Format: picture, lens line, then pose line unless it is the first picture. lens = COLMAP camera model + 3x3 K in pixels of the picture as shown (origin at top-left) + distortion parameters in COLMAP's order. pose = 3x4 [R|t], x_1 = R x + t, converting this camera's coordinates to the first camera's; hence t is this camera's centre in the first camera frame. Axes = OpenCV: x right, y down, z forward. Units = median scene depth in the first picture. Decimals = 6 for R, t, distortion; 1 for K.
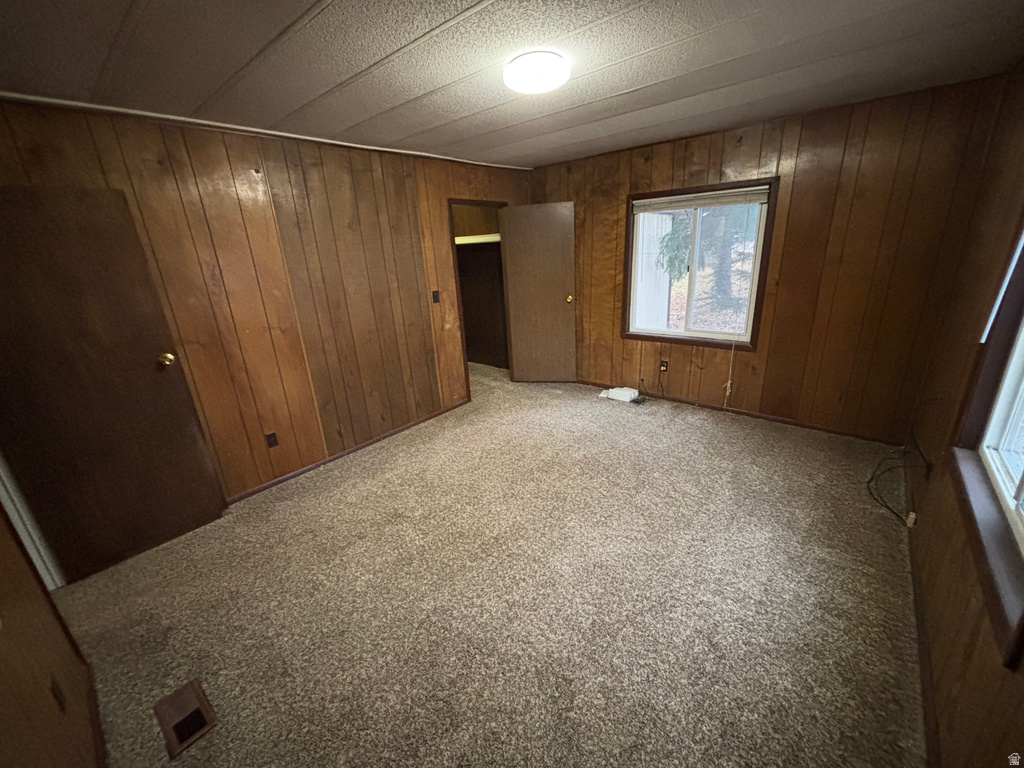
lens RADIAL K [[409.8, 0, 512.0], [0, 409.8, 384.0], [0, 0, 1]] dist [0.001502, 0.000004]
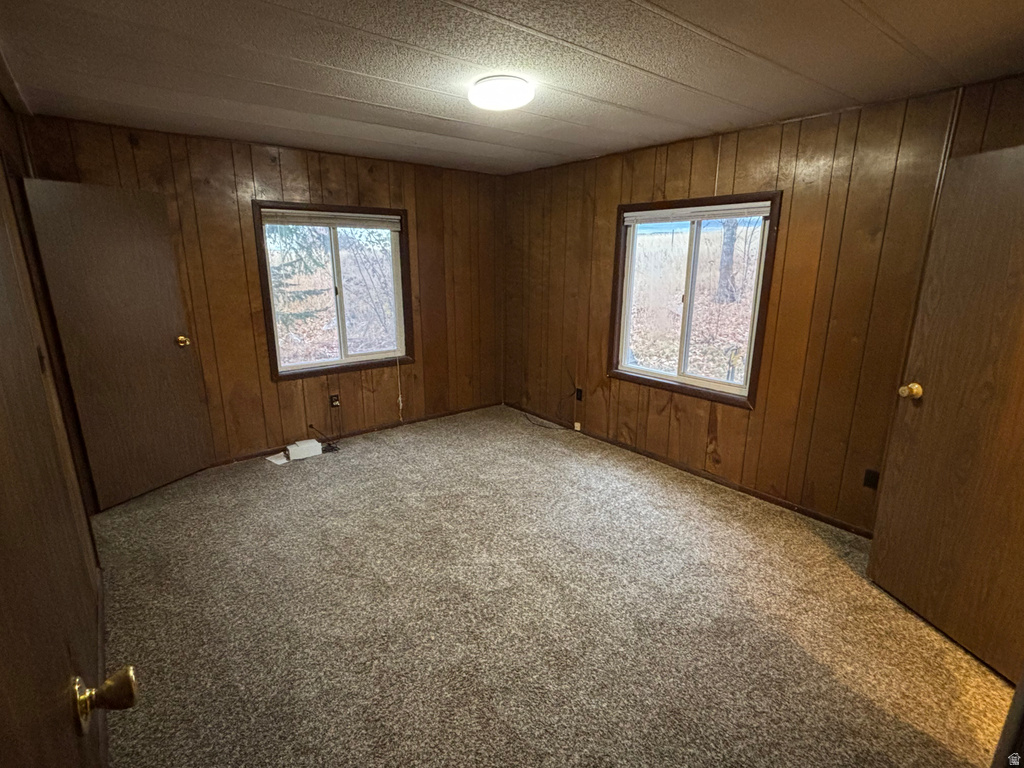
lens RADIAL K [[500.8, 0, 512.0], [0, 500.8, 384.0], [0, 0, 1]] dist [-0.018348, -0.000524]
pose [[0.187256, -0.186698, 0.964406, -0.624131], [0.302354, 0.945063, 0.124246, -0.104580], [-0.934621, 0.268326, 0.233418, 0.434959]]
